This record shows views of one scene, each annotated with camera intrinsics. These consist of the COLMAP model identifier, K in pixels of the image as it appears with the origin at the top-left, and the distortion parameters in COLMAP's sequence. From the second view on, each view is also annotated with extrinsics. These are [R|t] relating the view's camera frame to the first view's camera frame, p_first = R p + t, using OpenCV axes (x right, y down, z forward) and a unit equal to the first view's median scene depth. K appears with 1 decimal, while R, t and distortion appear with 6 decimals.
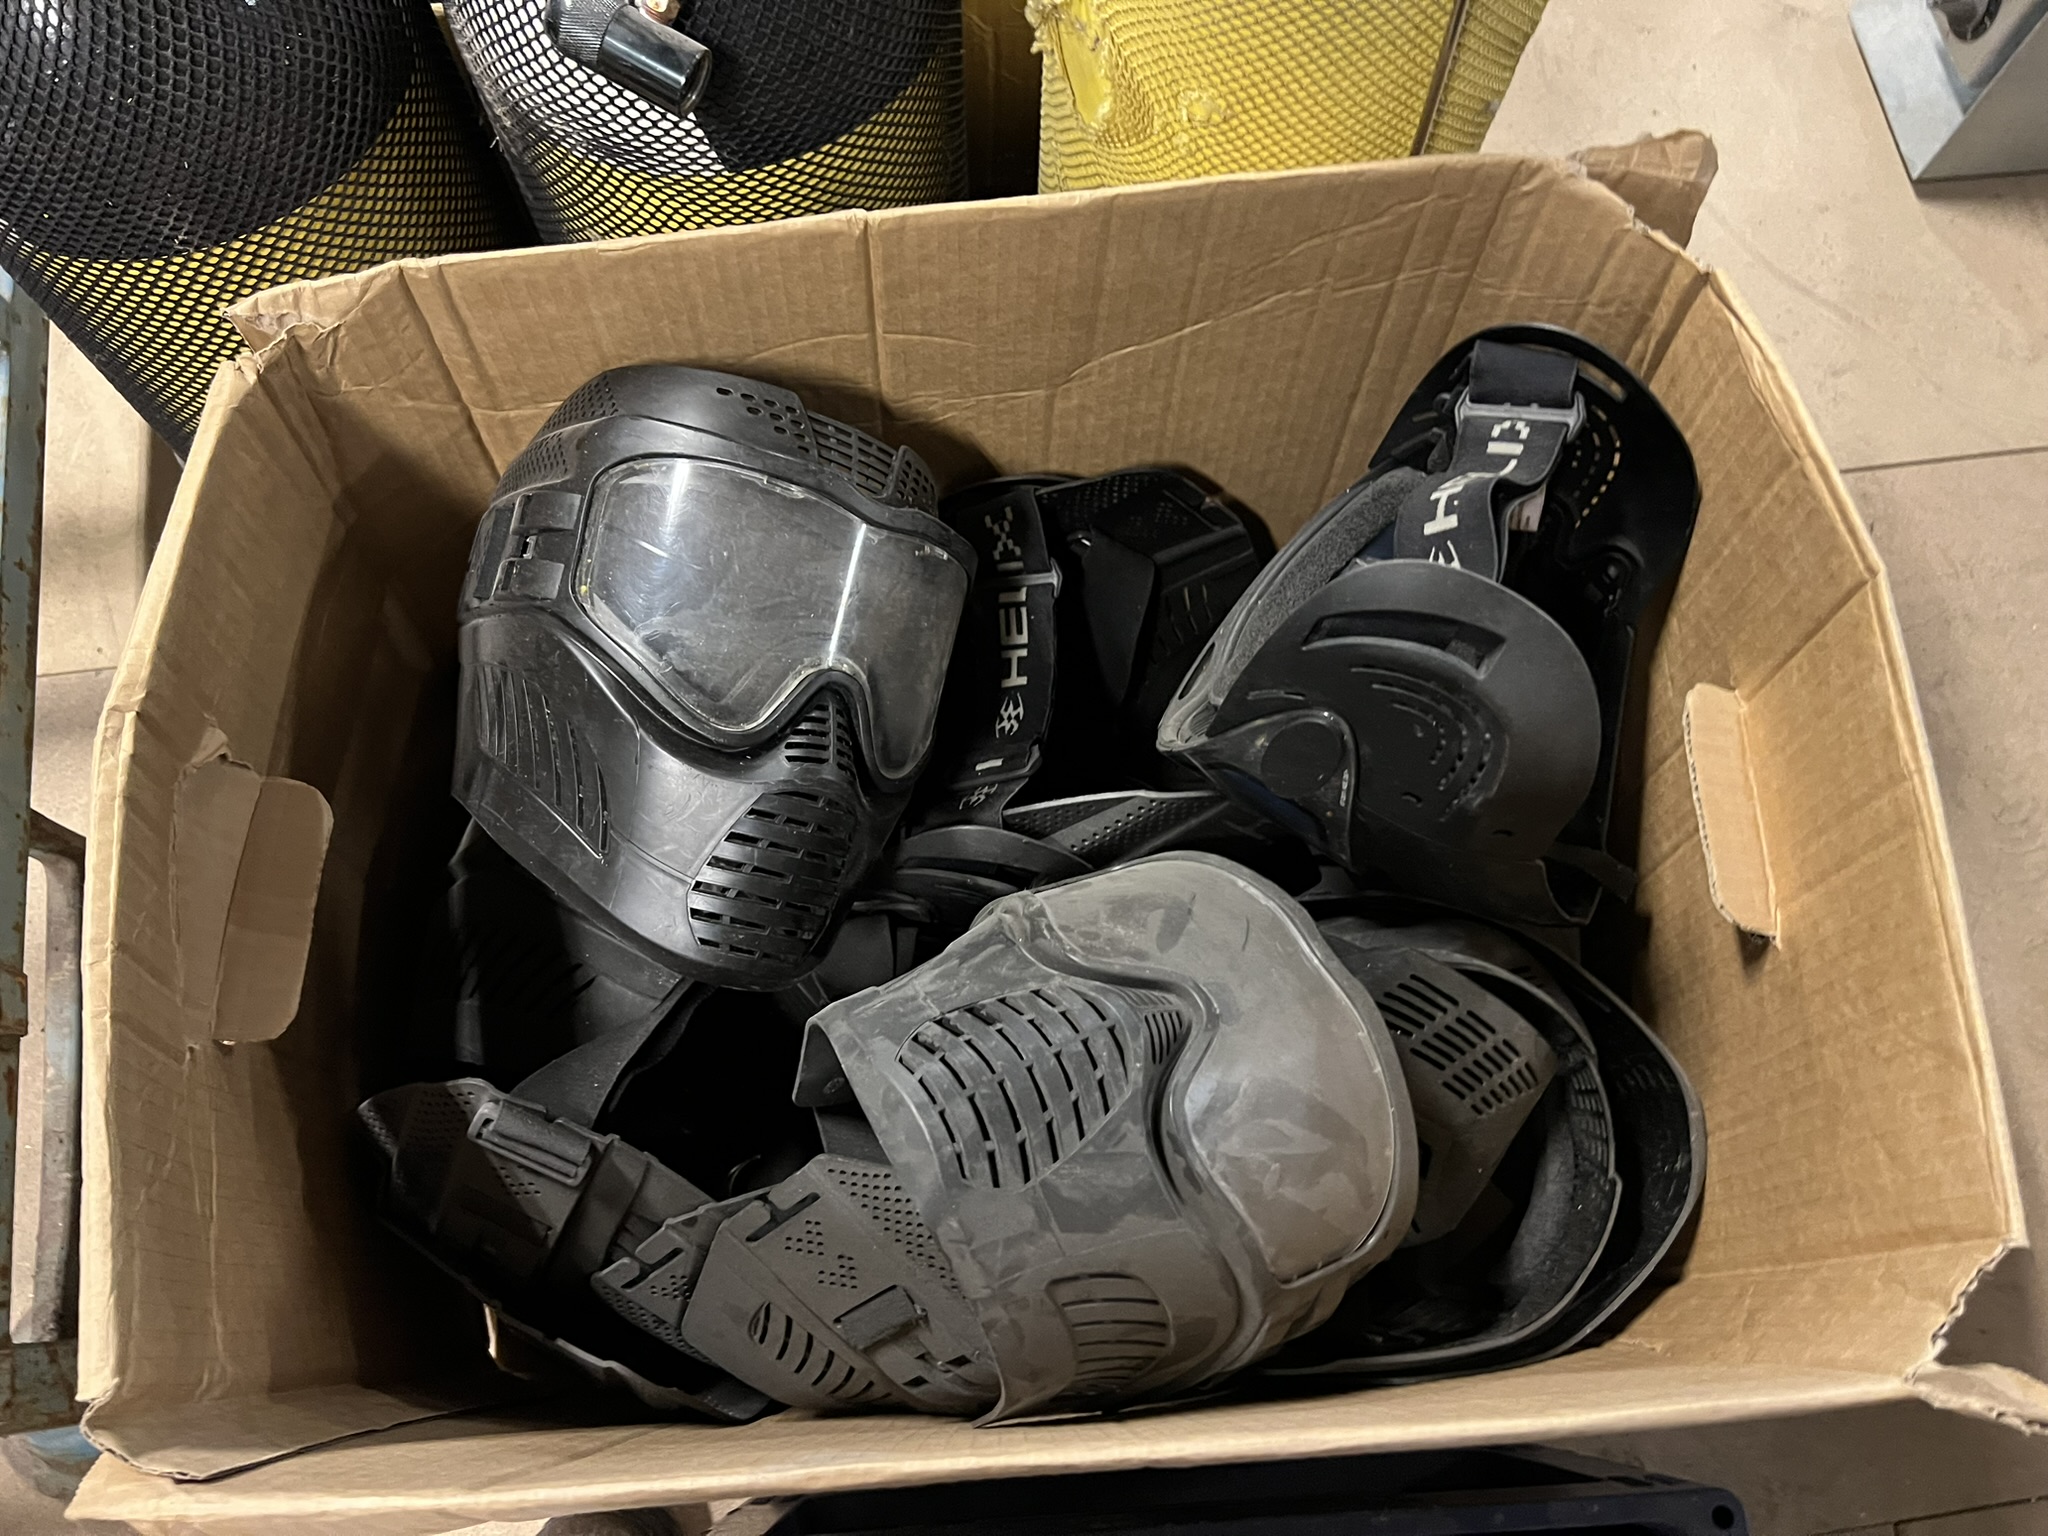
lens RADIAL K [[1570.6, 0, 1024.0], [0, 1570.6, 768.0], [0, 0, 1]] dist [-0.000280, 0.041353]
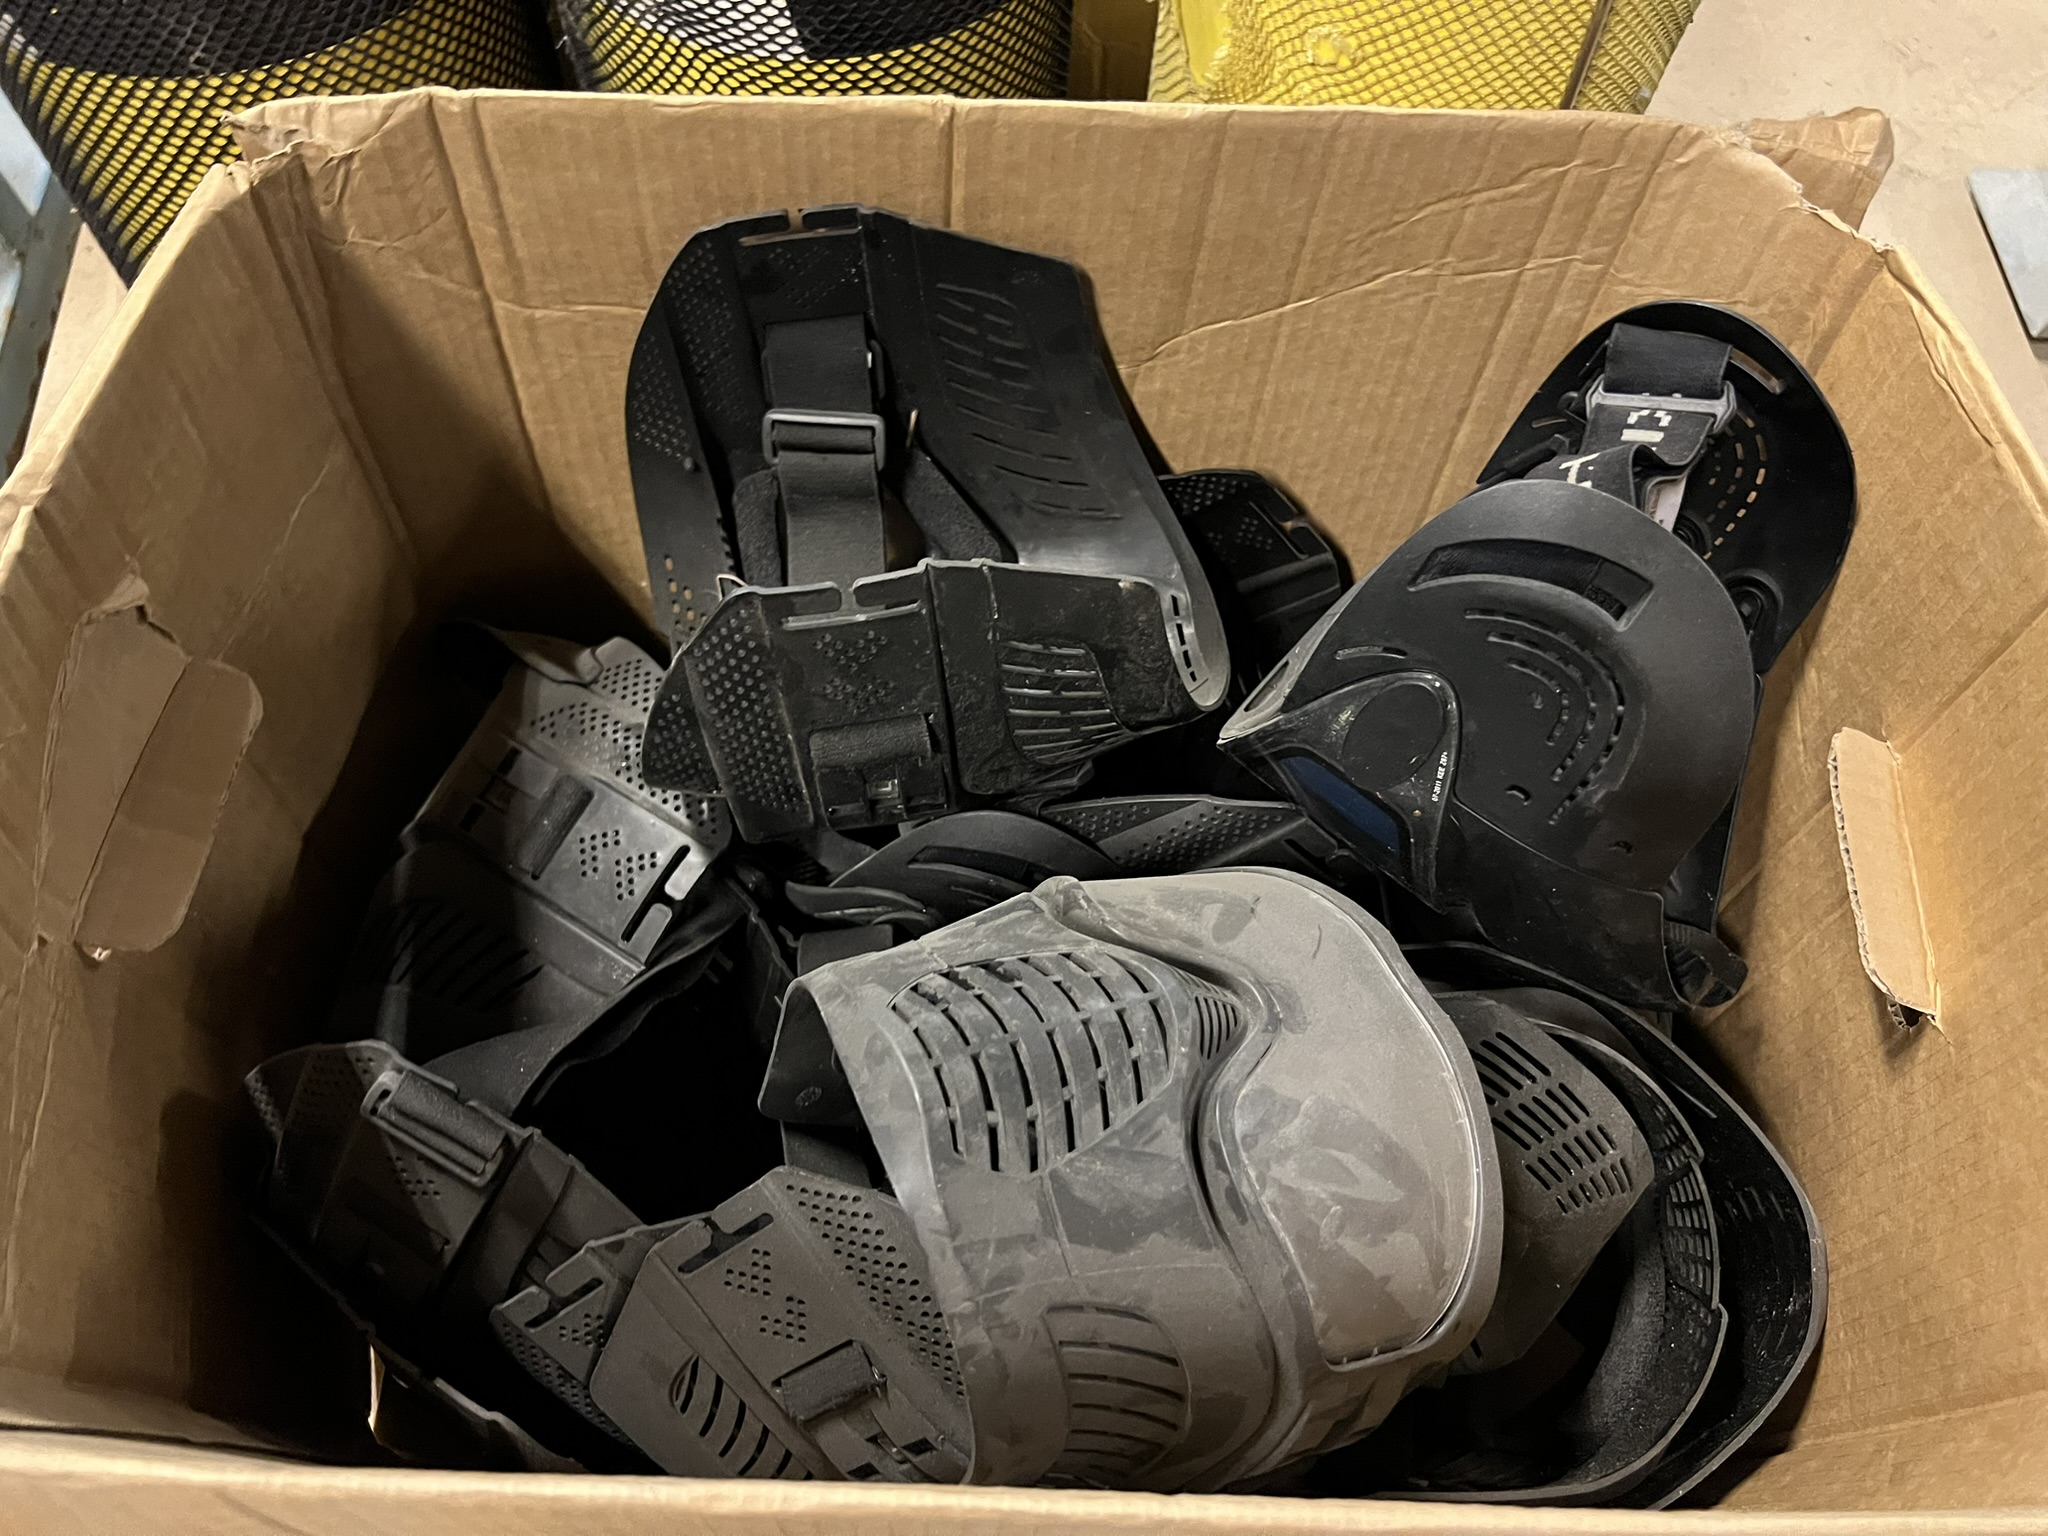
lens RADIAL K [[1590.1, 0, 1046.9], [0, 1590.1, 768.8], [0, 0, 1]] dist [0.002251, 0.005005]
pose [[0.995184, 0.097934, -0.004283, -0.006318], [-0.097717, 0.987611, -0.122787, 0.126828], [-0.007795, 0.122614, 0.992424, 0.137515]]
